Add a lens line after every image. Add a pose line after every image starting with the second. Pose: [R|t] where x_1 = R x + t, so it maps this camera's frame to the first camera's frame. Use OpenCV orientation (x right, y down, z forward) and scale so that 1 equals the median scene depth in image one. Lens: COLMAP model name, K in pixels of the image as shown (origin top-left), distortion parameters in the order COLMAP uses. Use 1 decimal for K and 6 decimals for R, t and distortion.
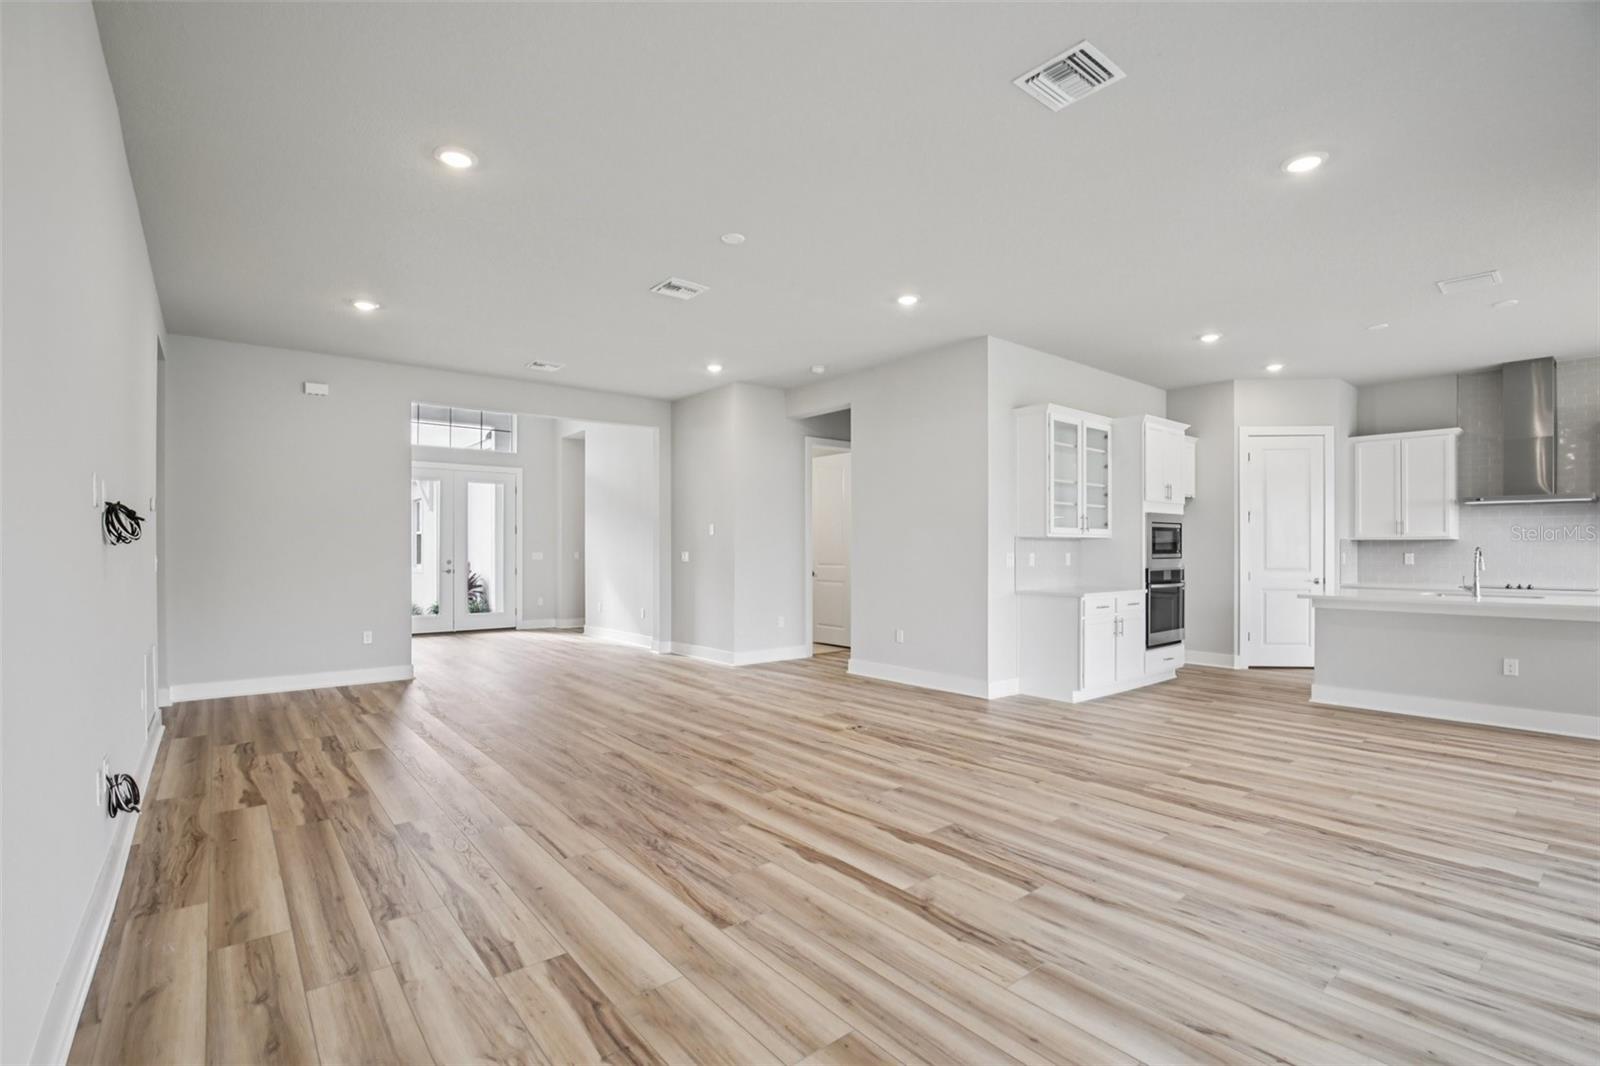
lens RADIAL K [[731.7, 0, 798.8], [0, 731.7, 543.3], [0, 0, 1]] dist [-0.000065, 0.000018]
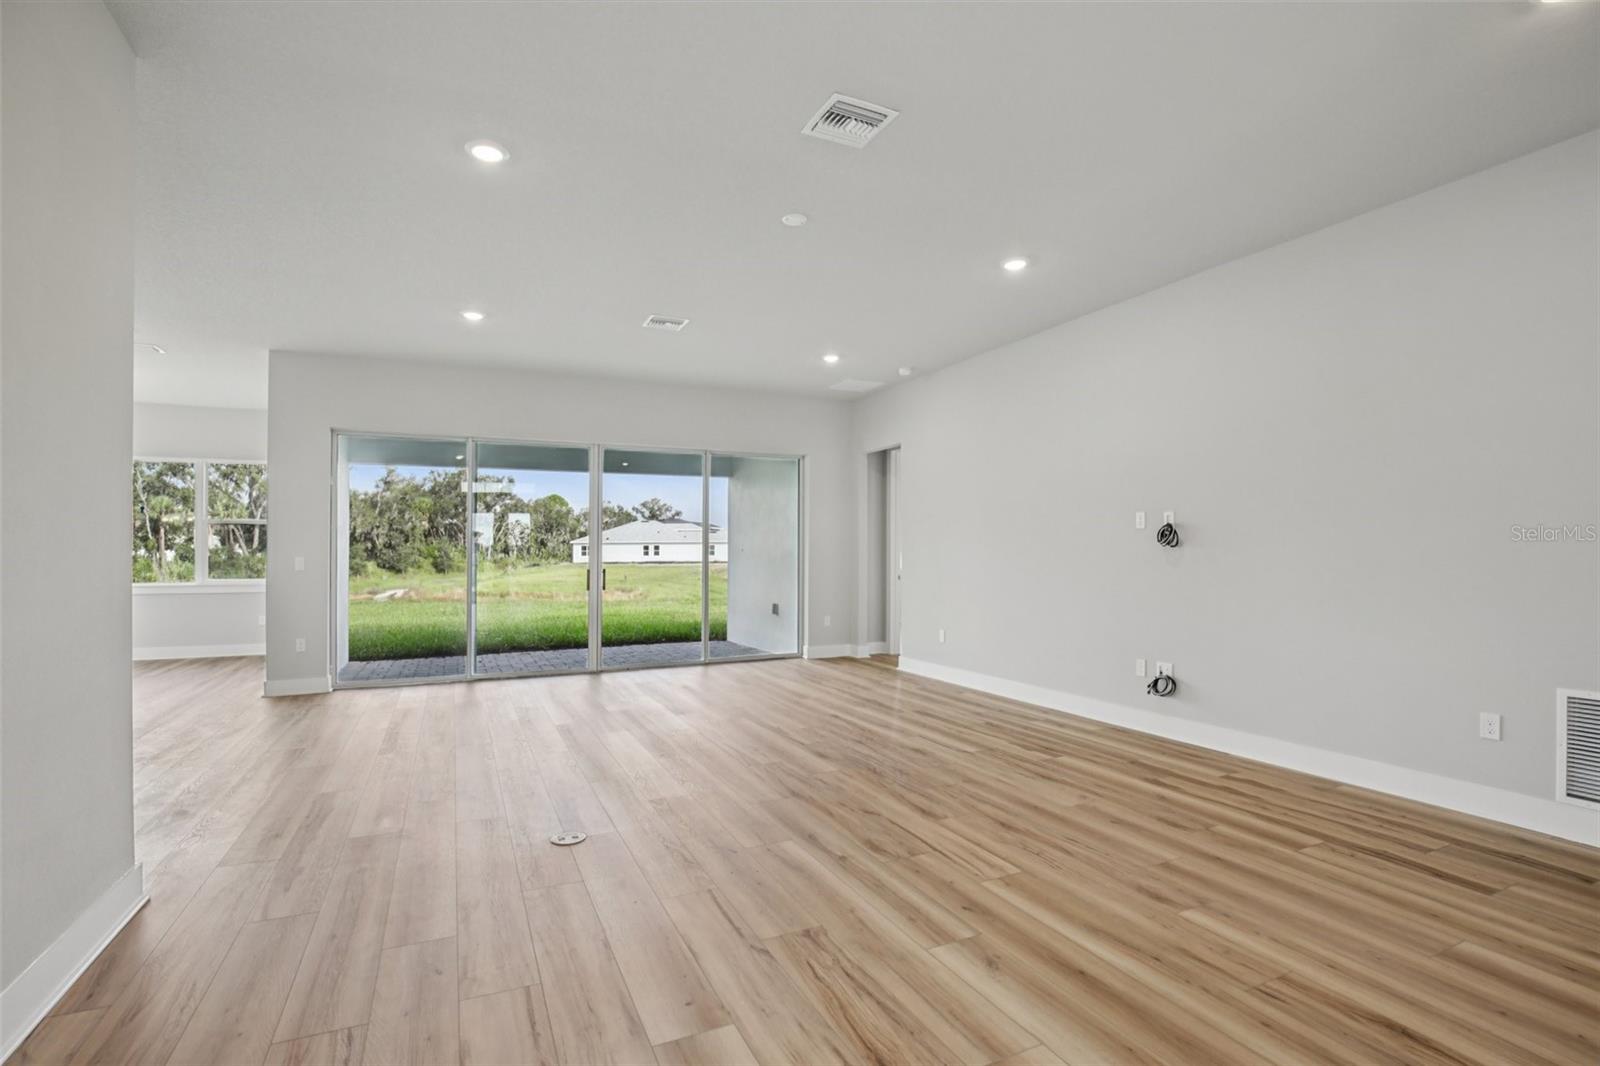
lens RADIAL K [[731.7, 0, 800.6], [0, 731.7, 543.6], [0, 0, 1]] dist [-0.000065, 0.000018]
pose [[-0.971758, 0.010513, 0.235746, -0.343987], [0.005190, 0.999718, -0.023188, 0.022587], [-0.235924, -0.021310, -0.971538, 2.042979]]
